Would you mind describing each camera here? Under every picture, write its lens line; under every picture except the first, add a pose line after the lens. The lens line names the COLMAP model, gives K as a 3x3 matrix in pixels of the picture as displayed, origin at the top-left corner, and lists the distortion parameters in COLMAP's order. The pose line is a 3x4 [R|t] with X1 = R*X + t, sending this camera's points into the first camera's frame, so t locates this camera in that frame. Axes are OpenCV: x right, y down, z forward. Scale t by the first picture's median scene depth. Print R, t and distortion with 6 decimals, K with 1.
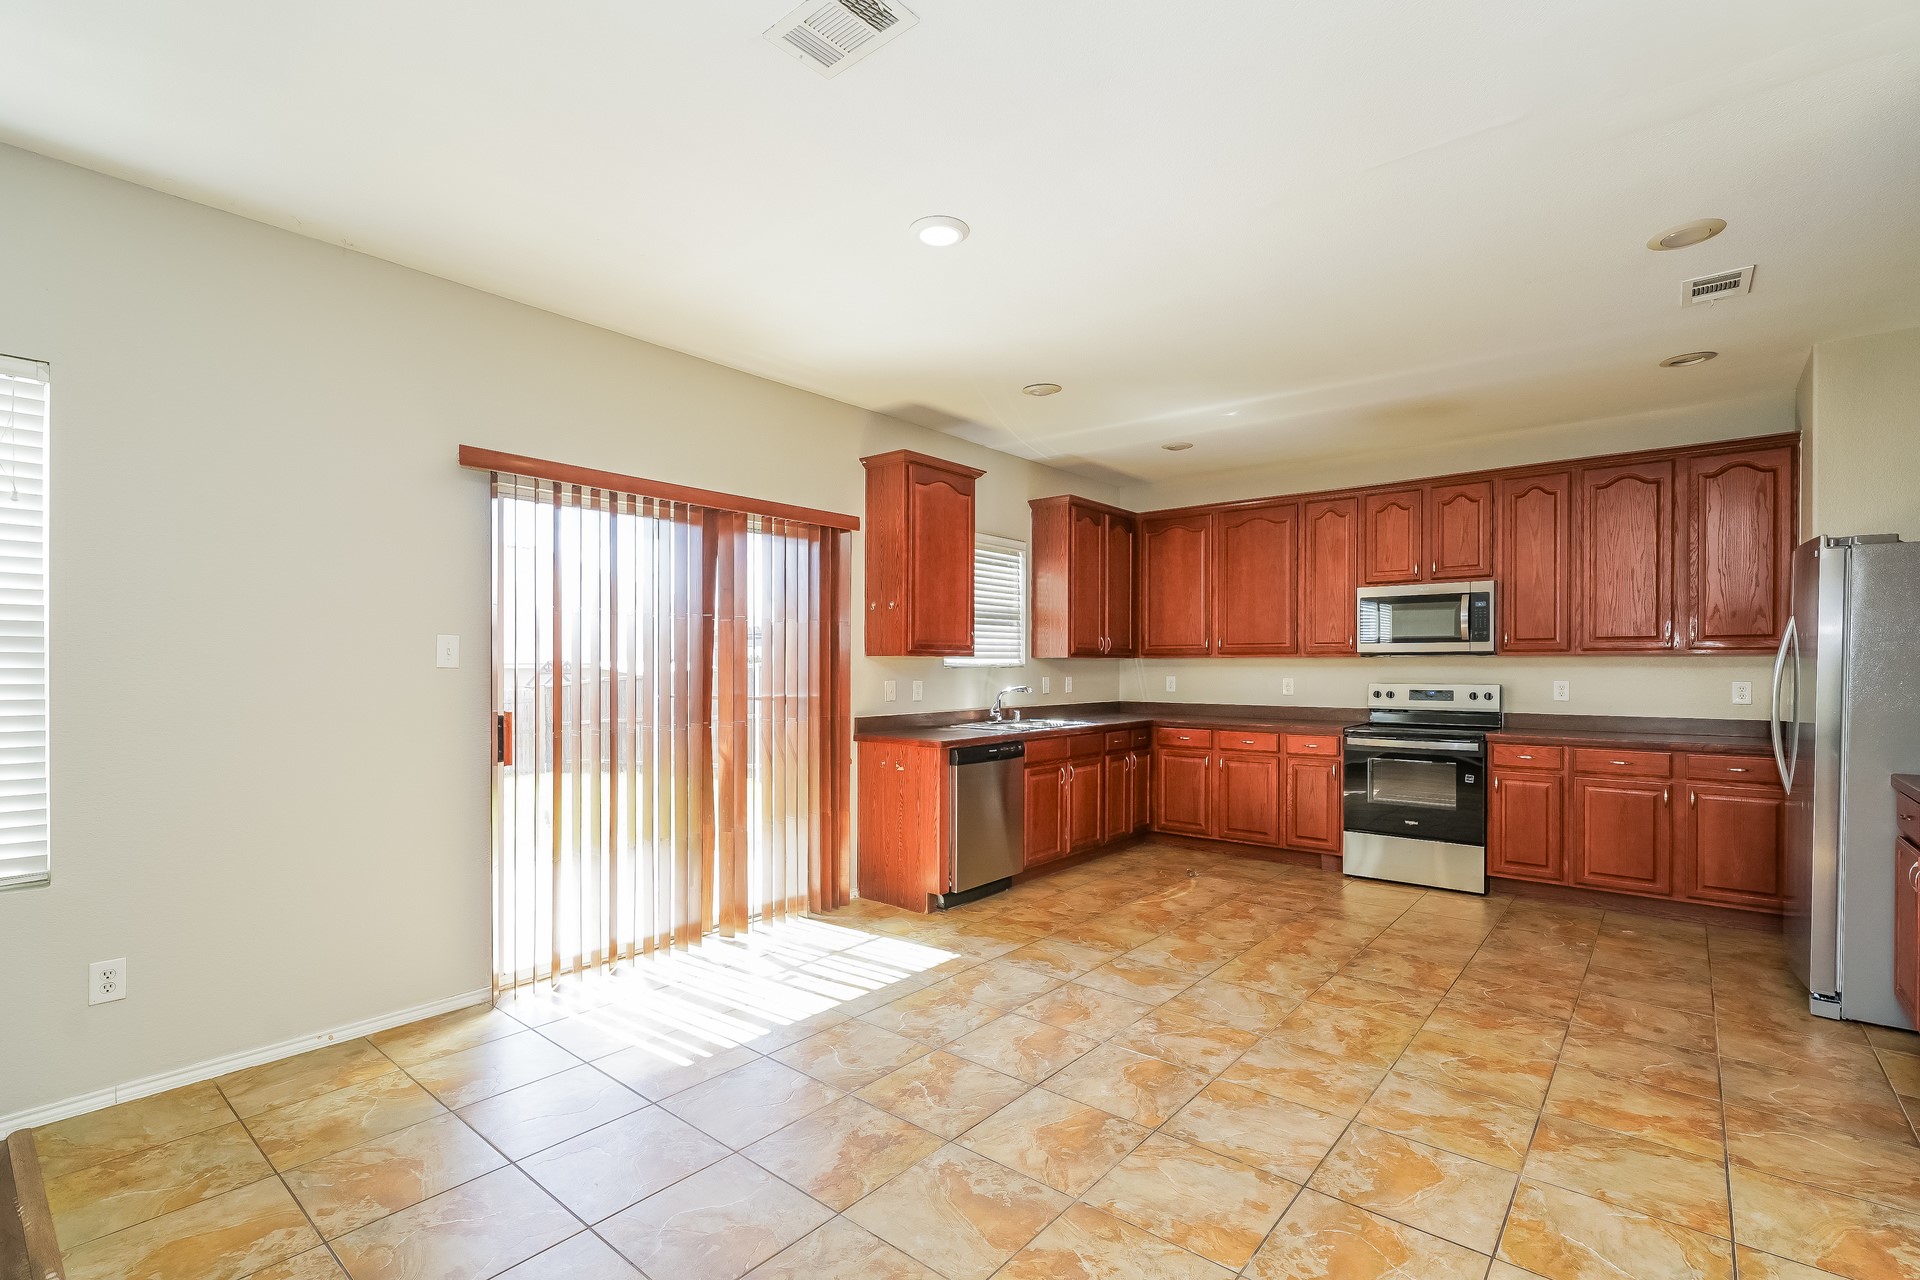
lens RADIAL K [[855.3, 0, 951.6], [0, 855.3, 670.0], [0, 0, 1]] dist [-0.004807, 0.000323]
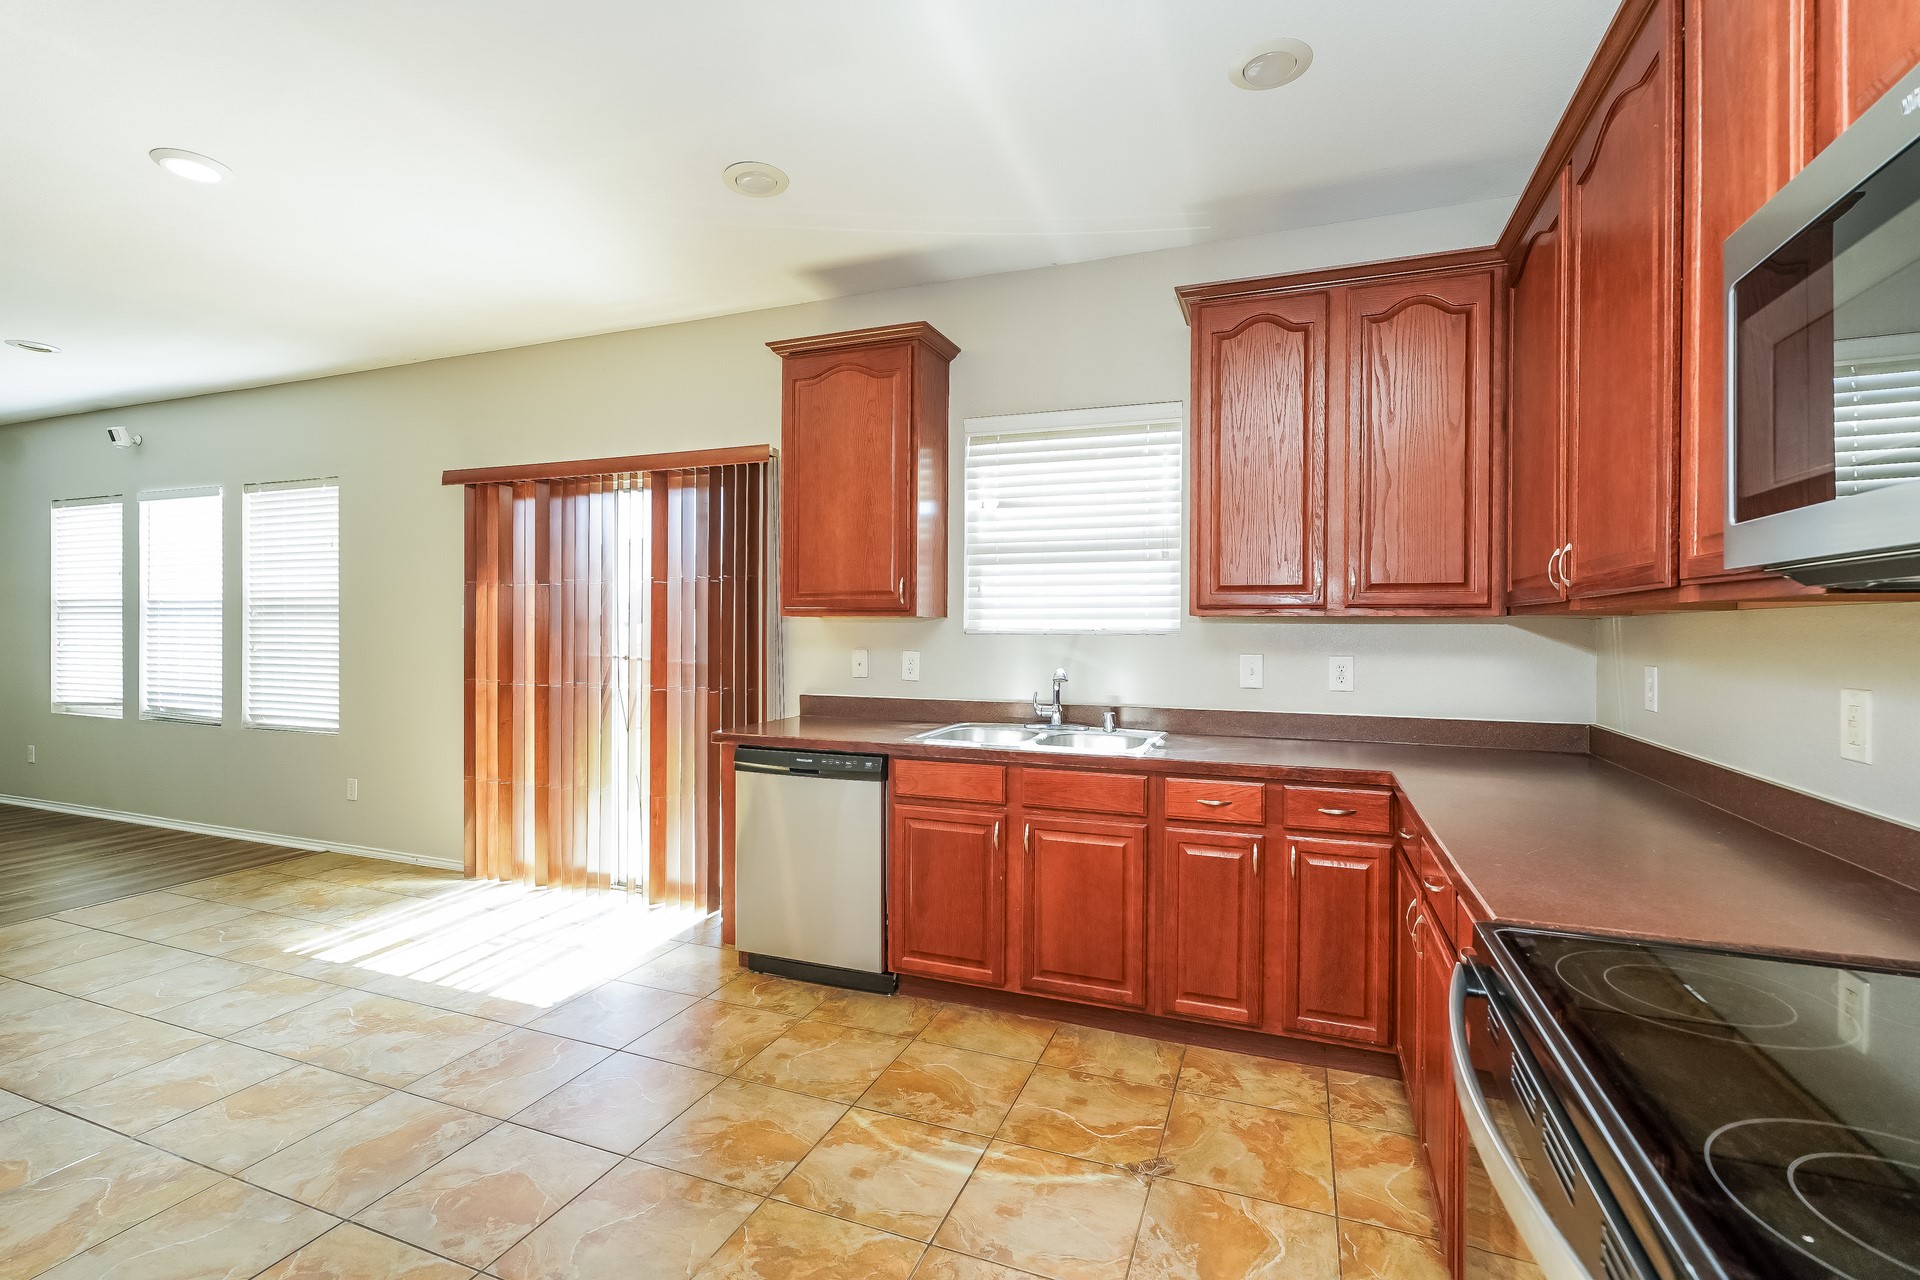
lens RADIAL K [[855.3, 0, 986.9], [0, 855.3, 624.2], [0, 0, 1]] dist [-0.004807, 0.000323]
pose [[0.342918, 0.002896, -0.939361, 0.738356], [-0.009627, 0.999954, -0.000432, -0.011548], [0.939316, 0.009191, 0.342930, 0.944646]]
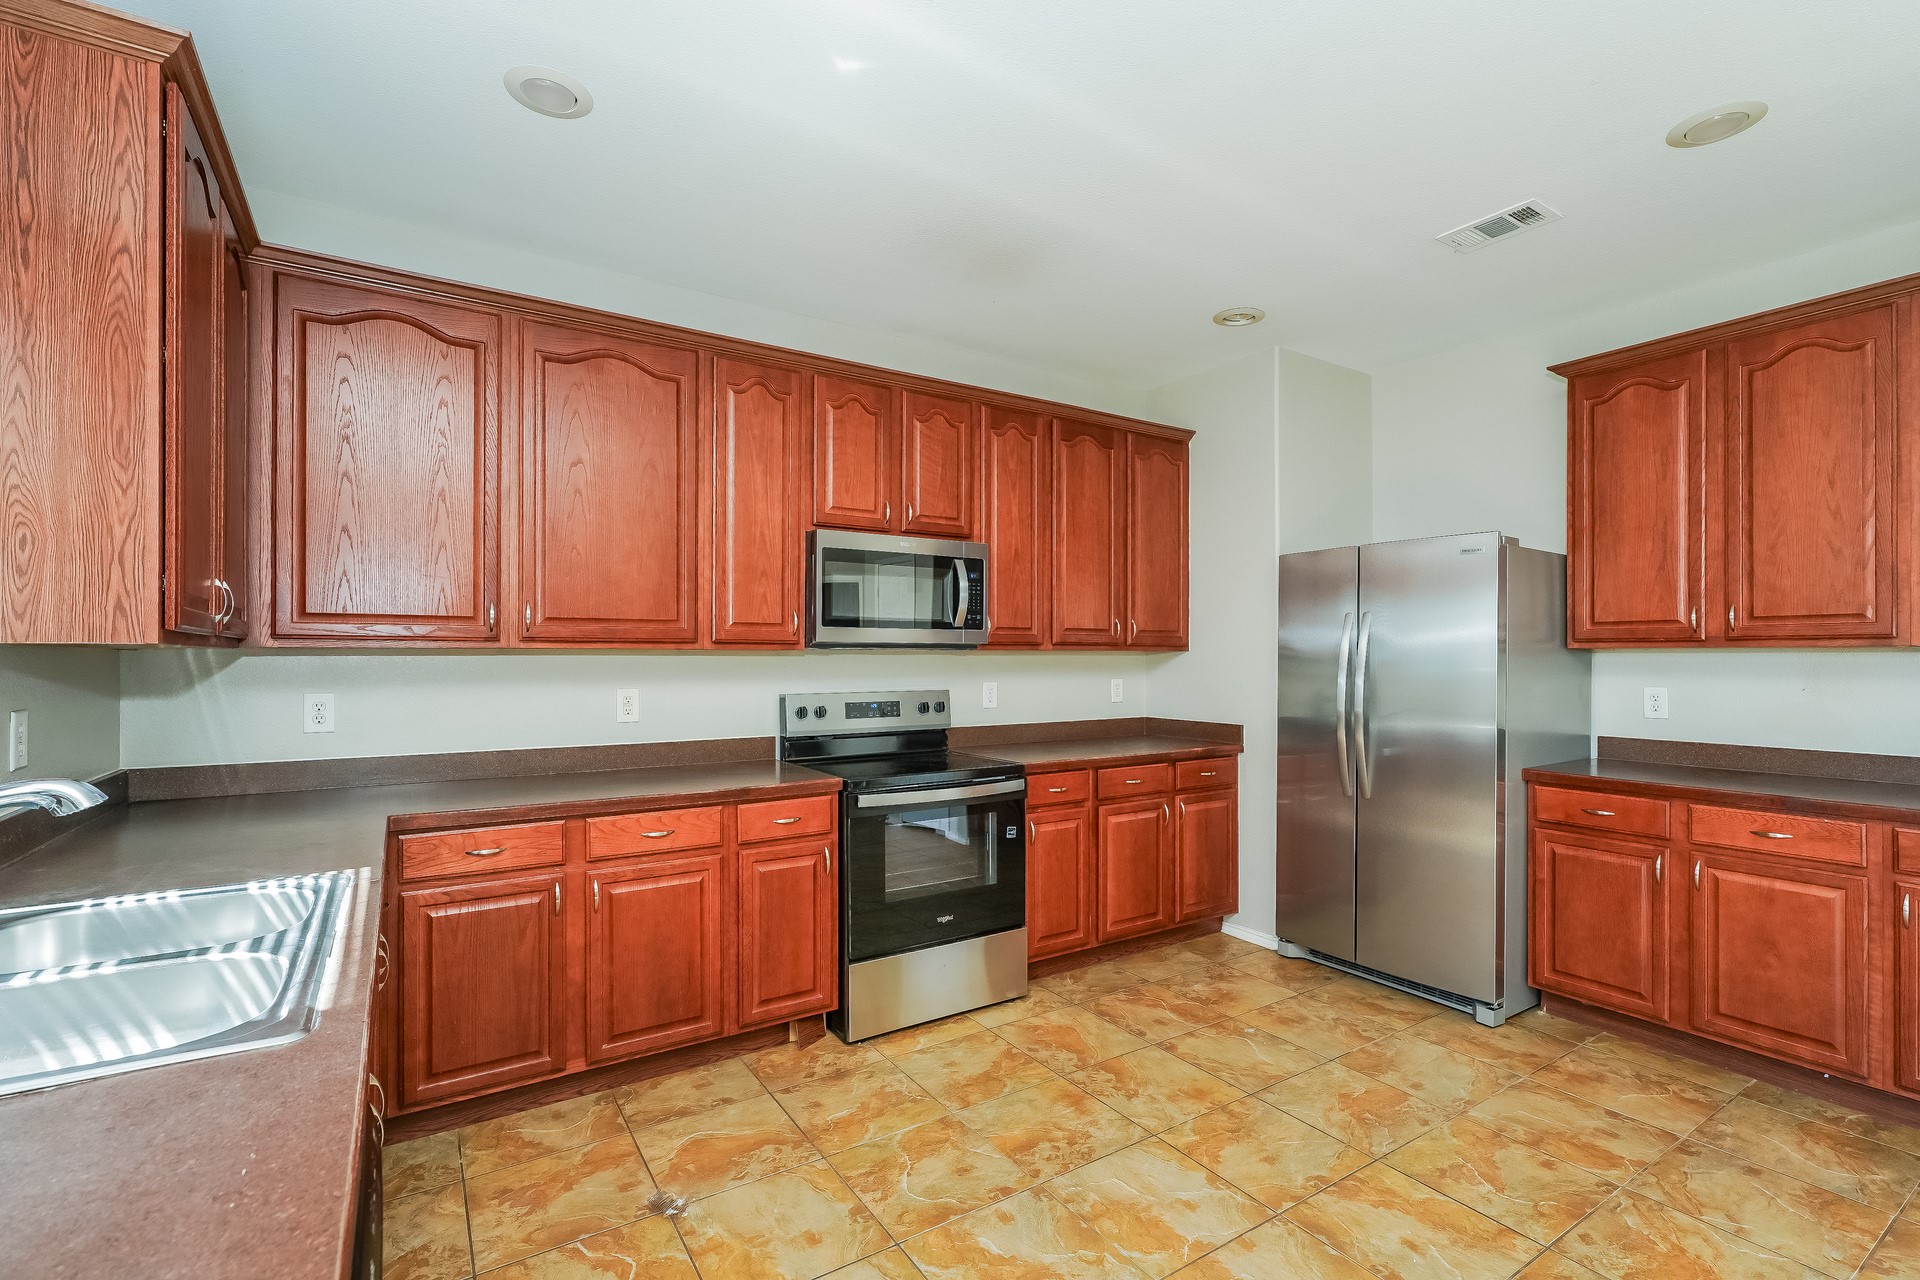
lens RADIAL K [[855.3, 0, 981.2], [0, 855.3, 675.9], [0, 0, 1]] dist [-0.004807, 0.000323]
pose [[0.276003, -0.015343, 0.961034, -0.052496], [0.000517, 0.999875, 0.015815, -0.007829], [-0.961157, -0.003868, 0.275976, 0.903383]]
